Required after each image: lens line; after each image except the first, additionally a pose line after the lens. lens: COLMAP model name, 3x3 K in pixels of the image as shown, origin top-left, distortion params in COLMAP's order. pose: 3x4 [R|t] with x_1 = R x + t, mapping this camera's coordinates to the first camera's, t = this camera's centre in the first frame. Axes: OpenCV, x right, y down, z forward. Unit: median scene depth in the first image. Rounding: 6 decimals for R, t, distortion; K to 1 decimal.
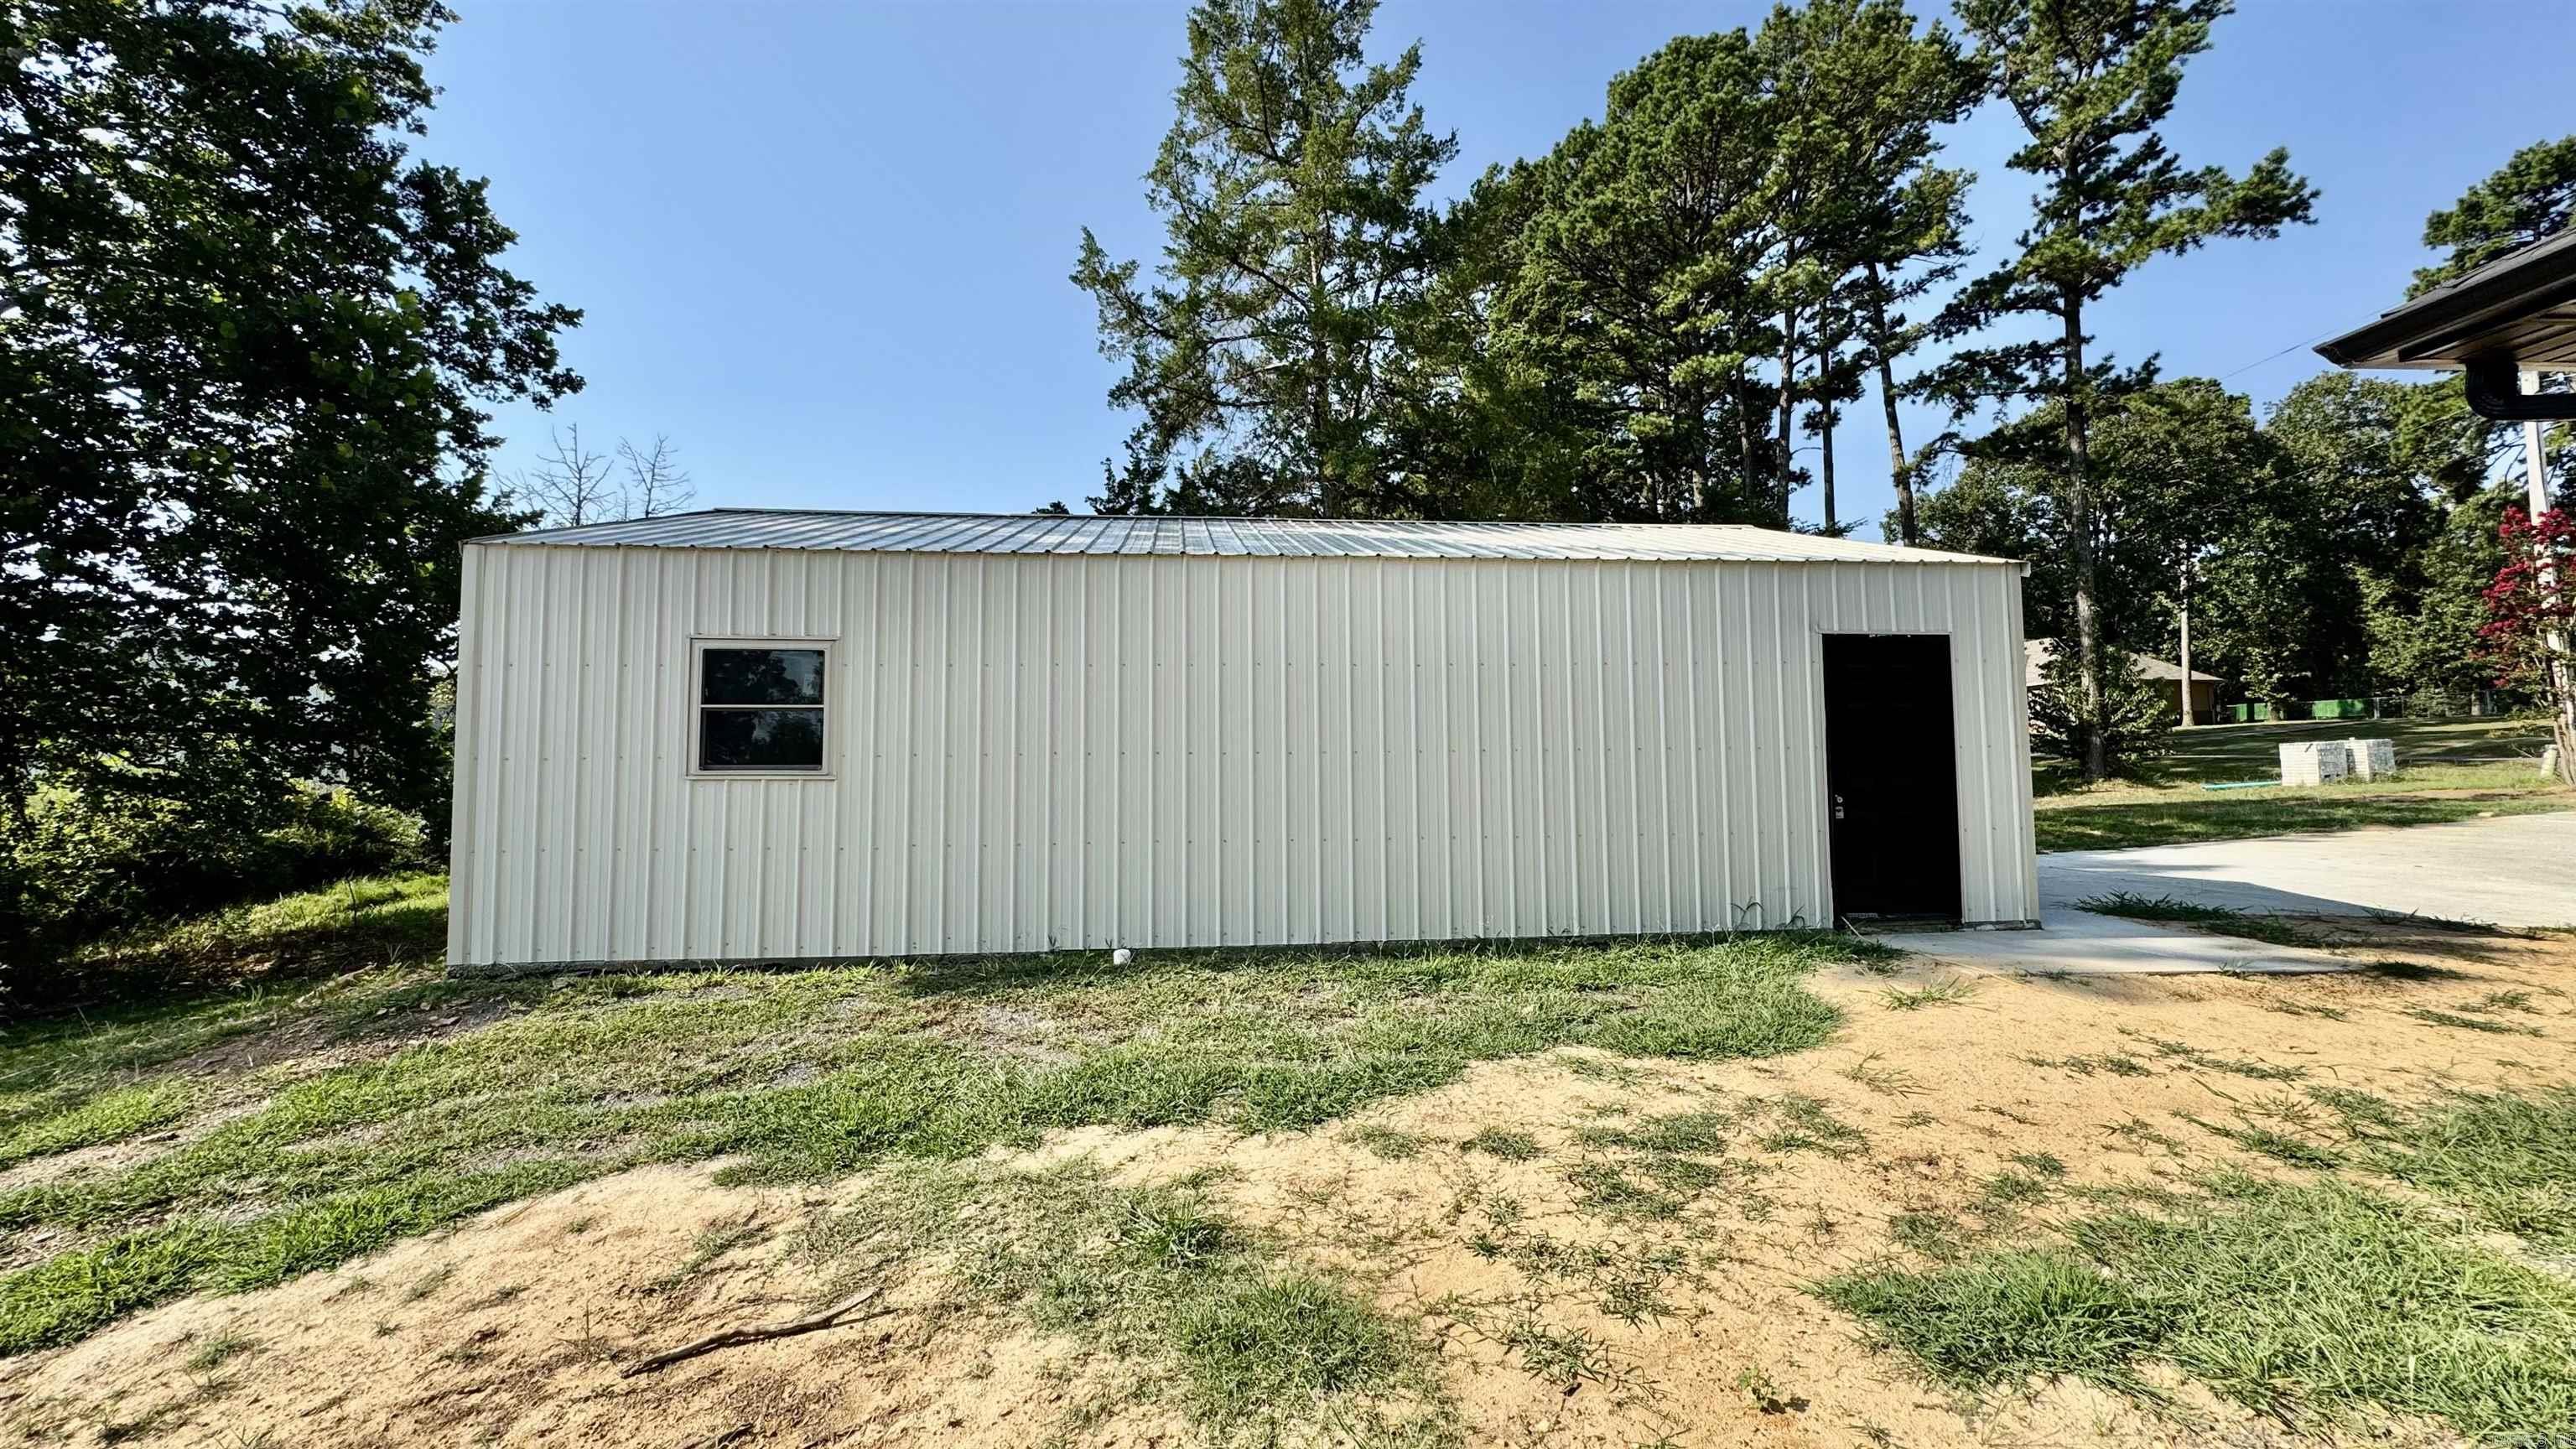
lens RADIAL K [[1033.0, 0, 1281.4], [0, 1033.0, 721.2], [0, 0, 1]] dist [-0.001143, -0.000219]
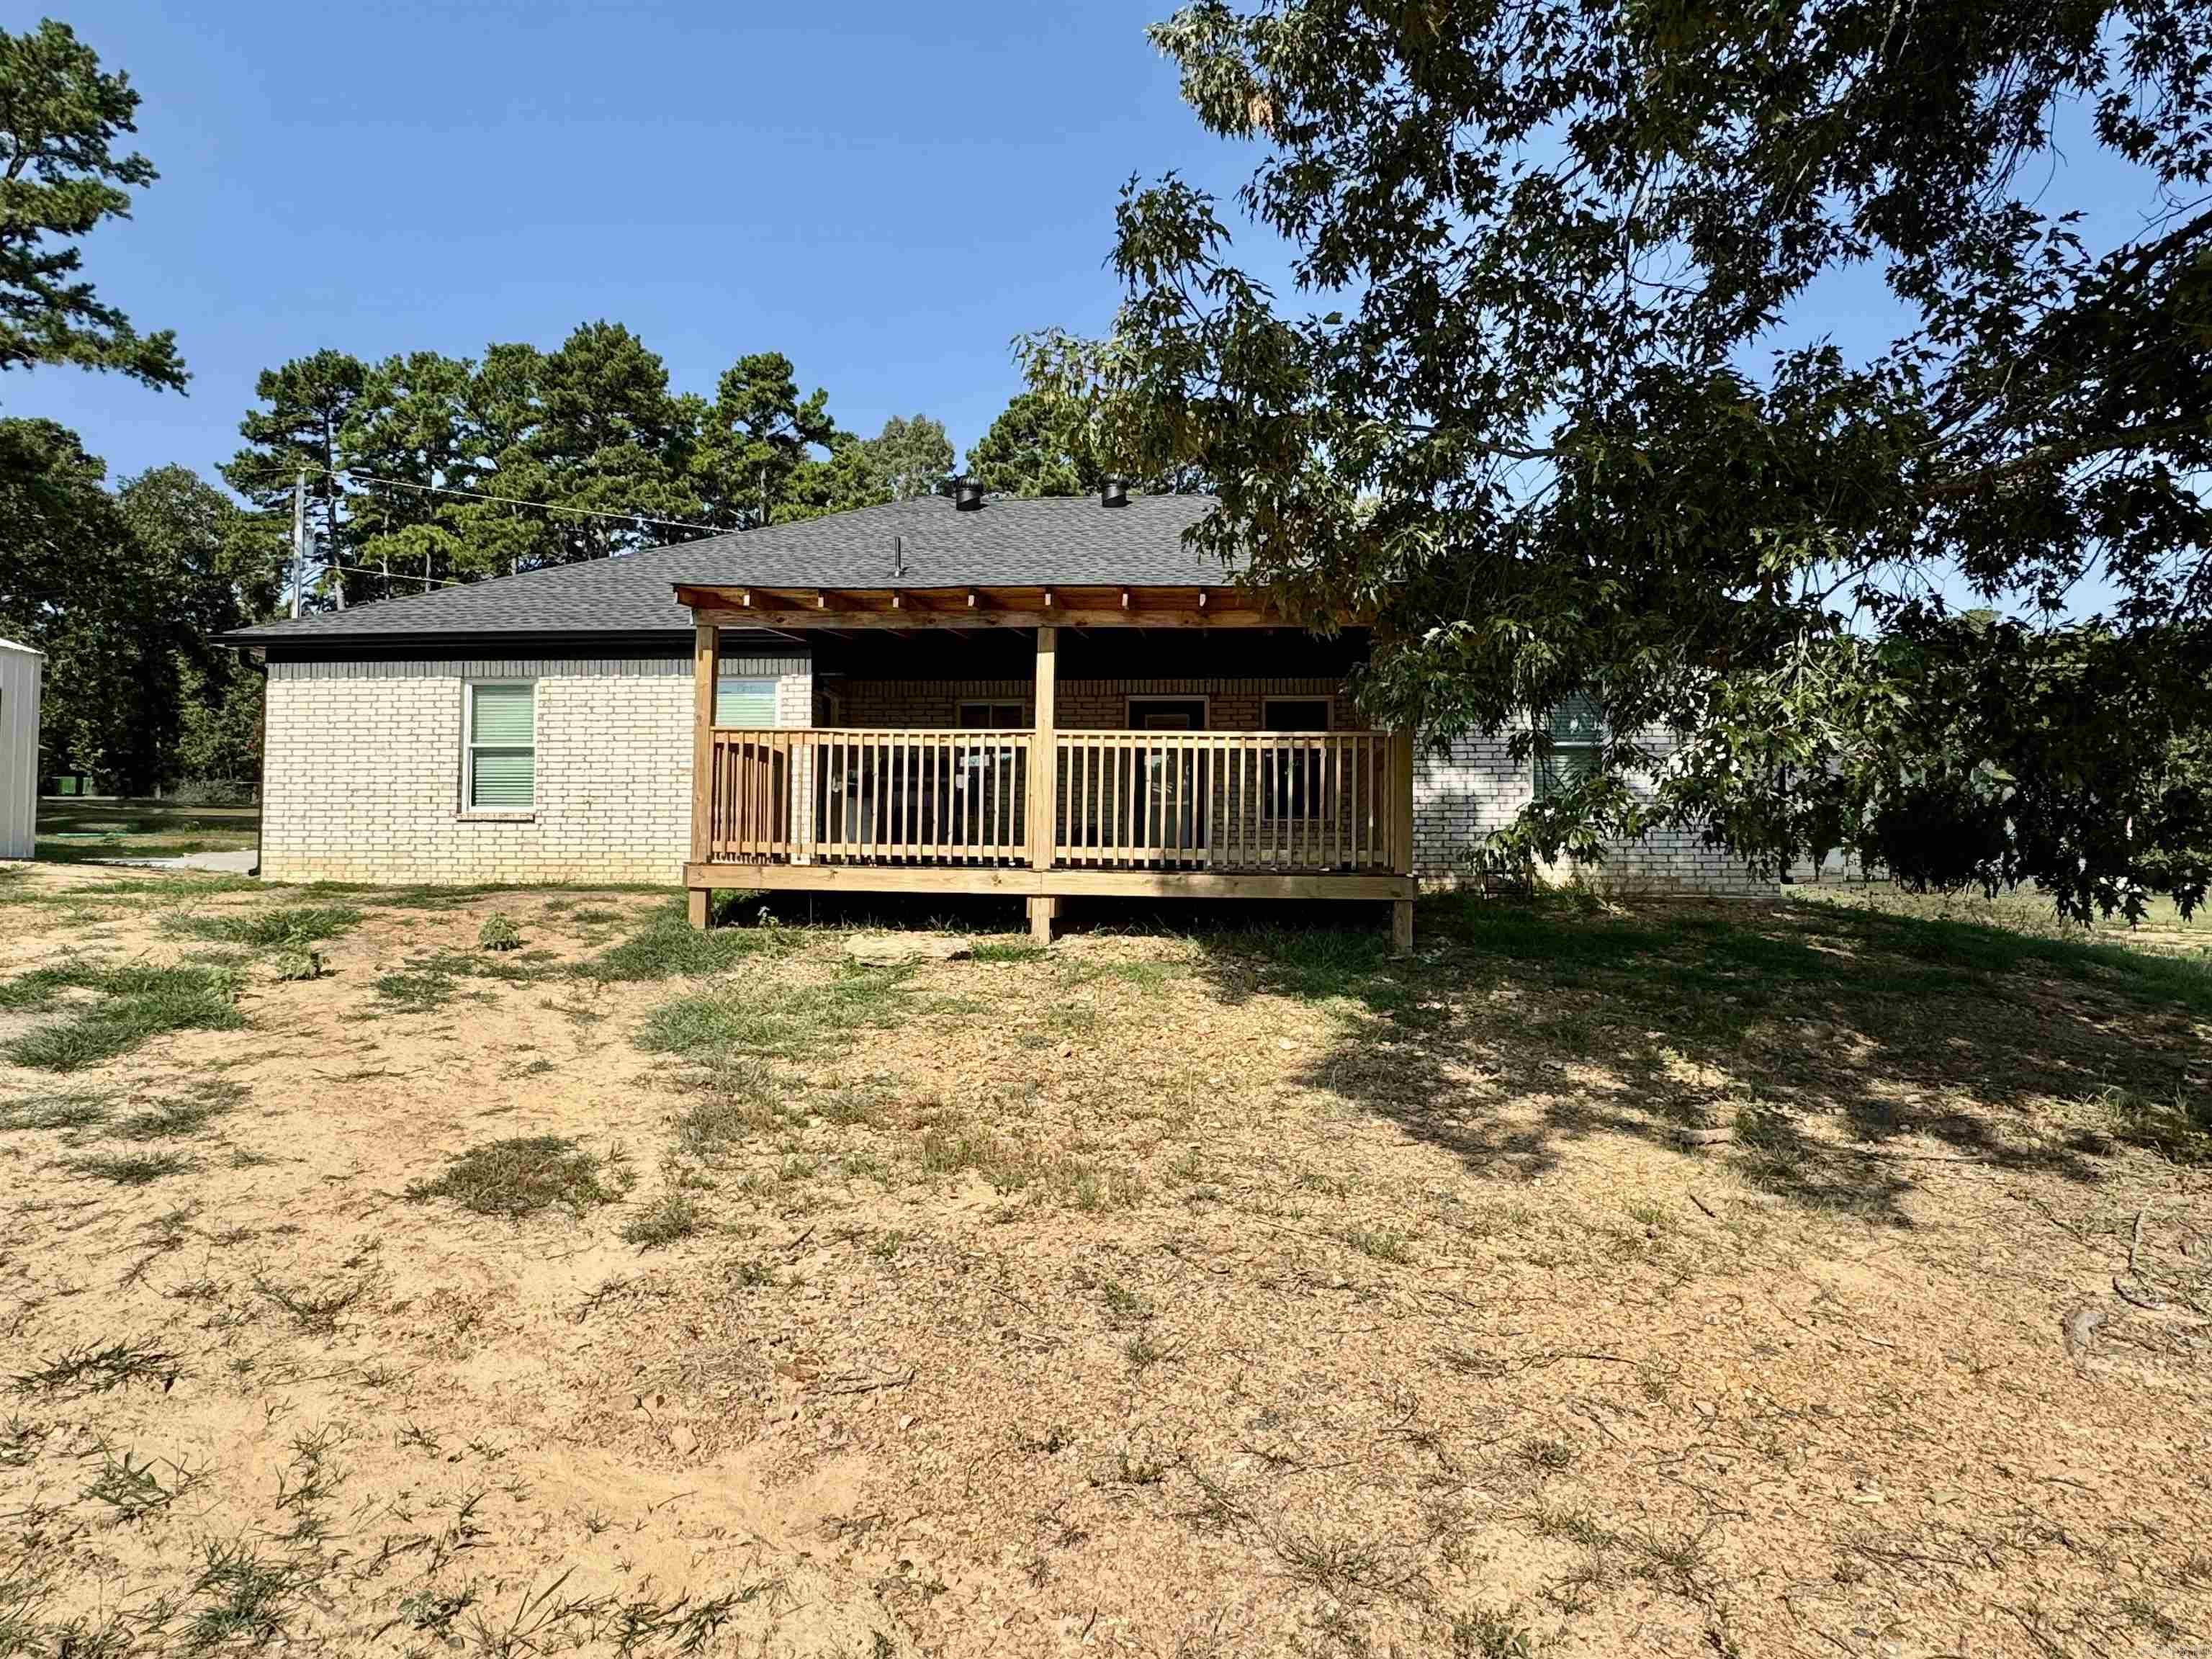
lens RADIAL K [[1356.4, 0, 1105.1], [0, 1356.4, 835.7], [0, 0, 1]] dist [-0.006646, -0.004642]
pose [[0.149812, 0.044578, 0.987709, -0.368635], [-0.070703, 0.996909, -0.034270, 0.027222], [-0.986183, -0.064700, 0.152500, -0.334410]]
